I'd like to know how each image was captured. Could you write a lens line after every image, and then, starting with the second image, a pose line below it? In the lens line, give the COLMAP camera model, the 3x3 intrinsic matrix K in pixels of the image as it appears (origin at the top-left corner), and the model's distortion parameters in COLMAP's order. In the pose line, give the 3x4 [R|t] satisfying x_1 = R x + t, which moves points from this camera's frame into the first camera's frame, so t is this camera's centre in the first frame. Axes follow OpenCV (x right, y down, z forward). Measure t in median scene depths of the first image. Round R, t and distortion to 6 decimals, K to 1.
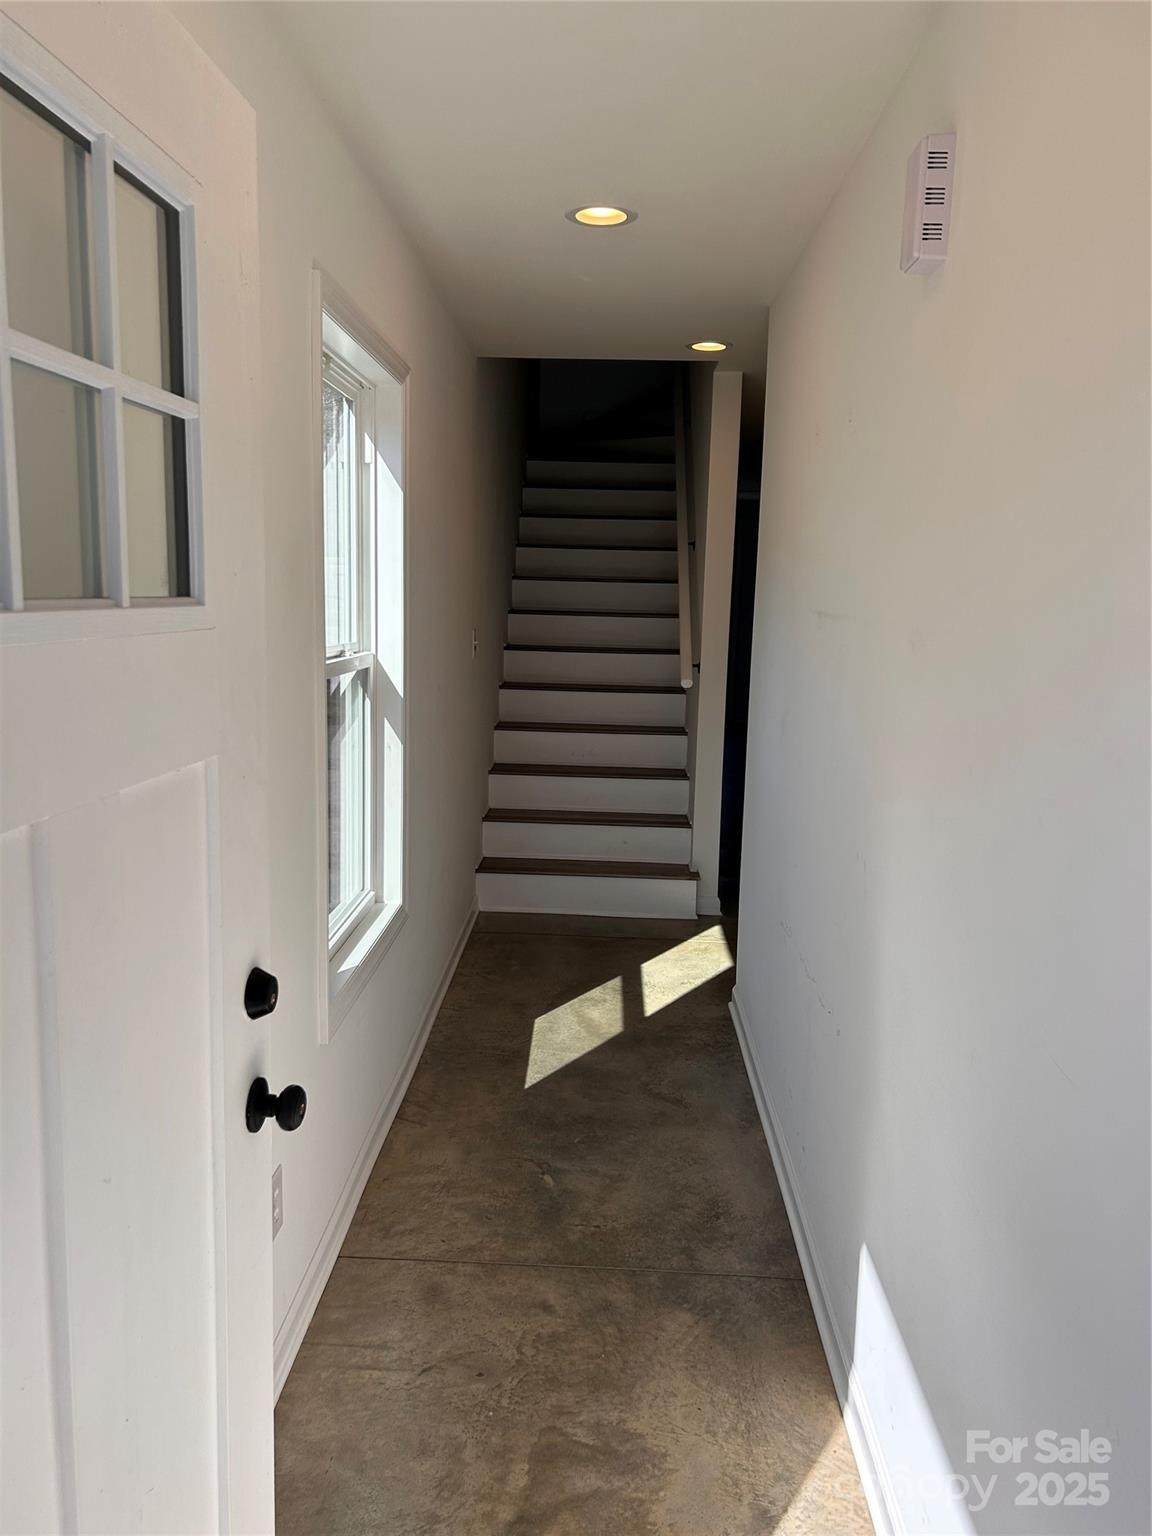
lens RADIAL K [[1165.5, 0, 576.0], [0, 1165.5, 768.0], [0, 0, 1]] dist [0.032221, -0.004289]
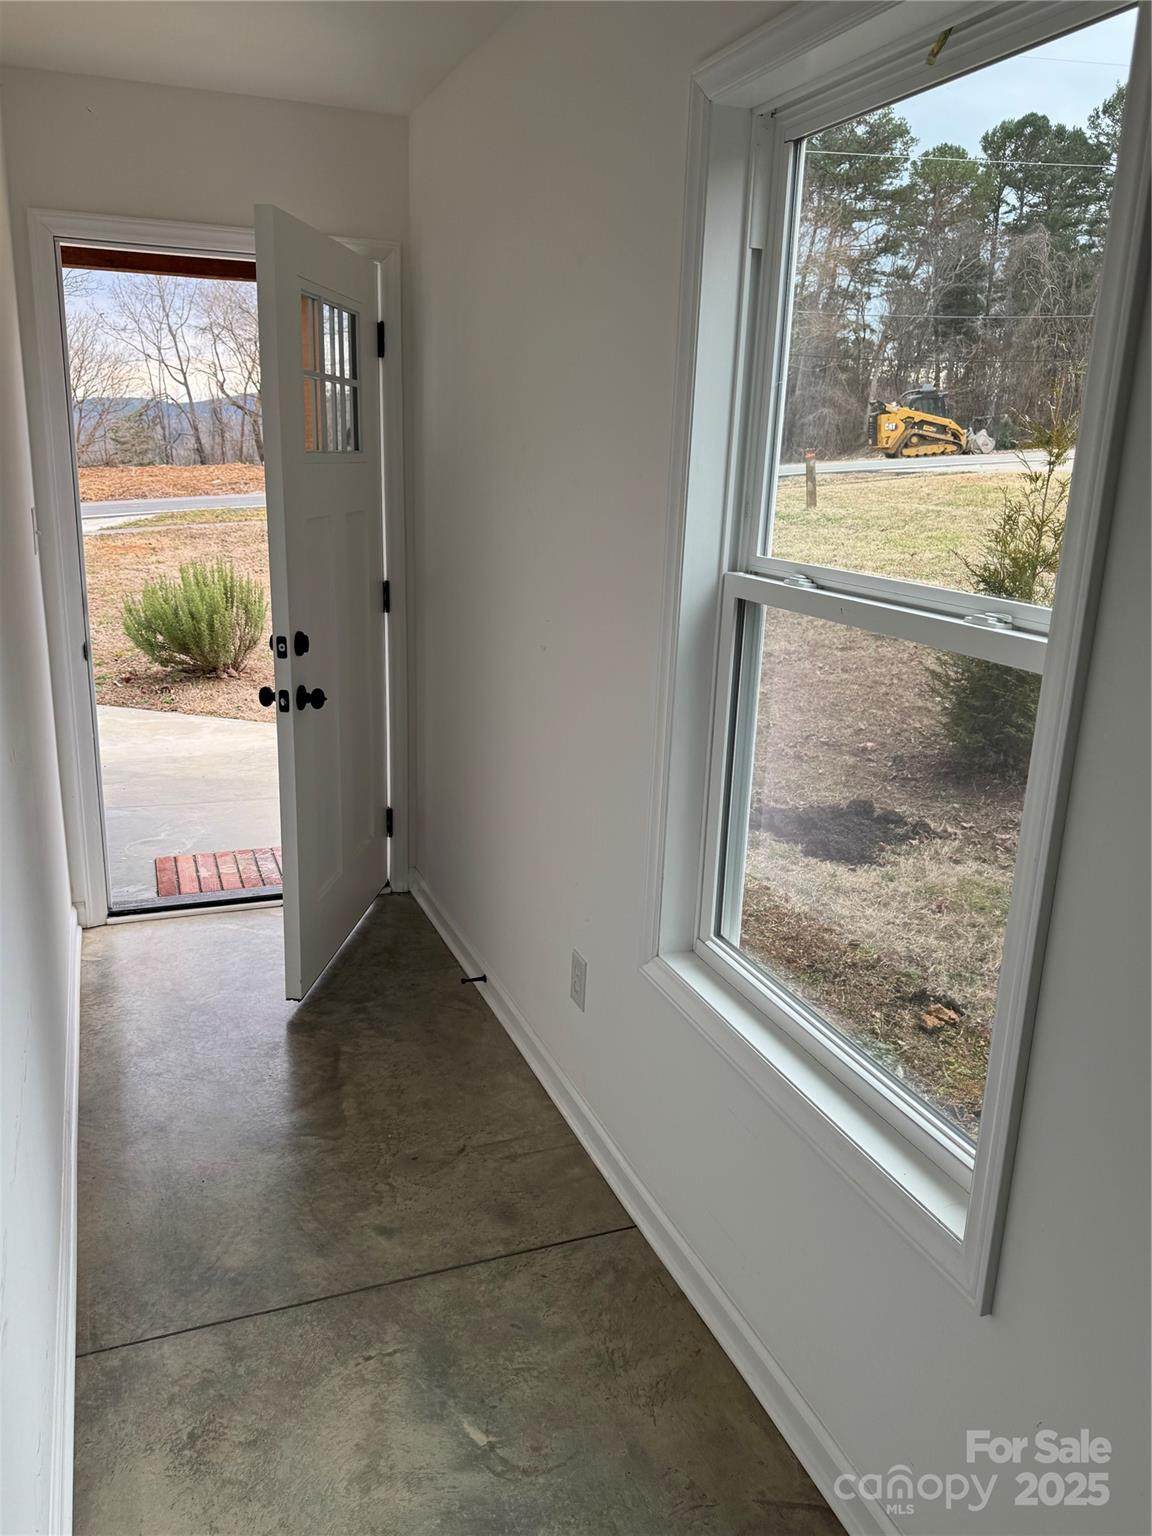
lens RADIAL K [[1166.3, 0, 576.0], [0, 1166.3, 768.0], [0, 0, 1]] dist [0.001667, 0.000454]
pose [[-0.914095, 0.051107, -0.402266, 0.171560], [-0.121474, 0.911955, 0.391897, -0.235958], [0.386877, 0.407096, -0.827405, 1.500931]]
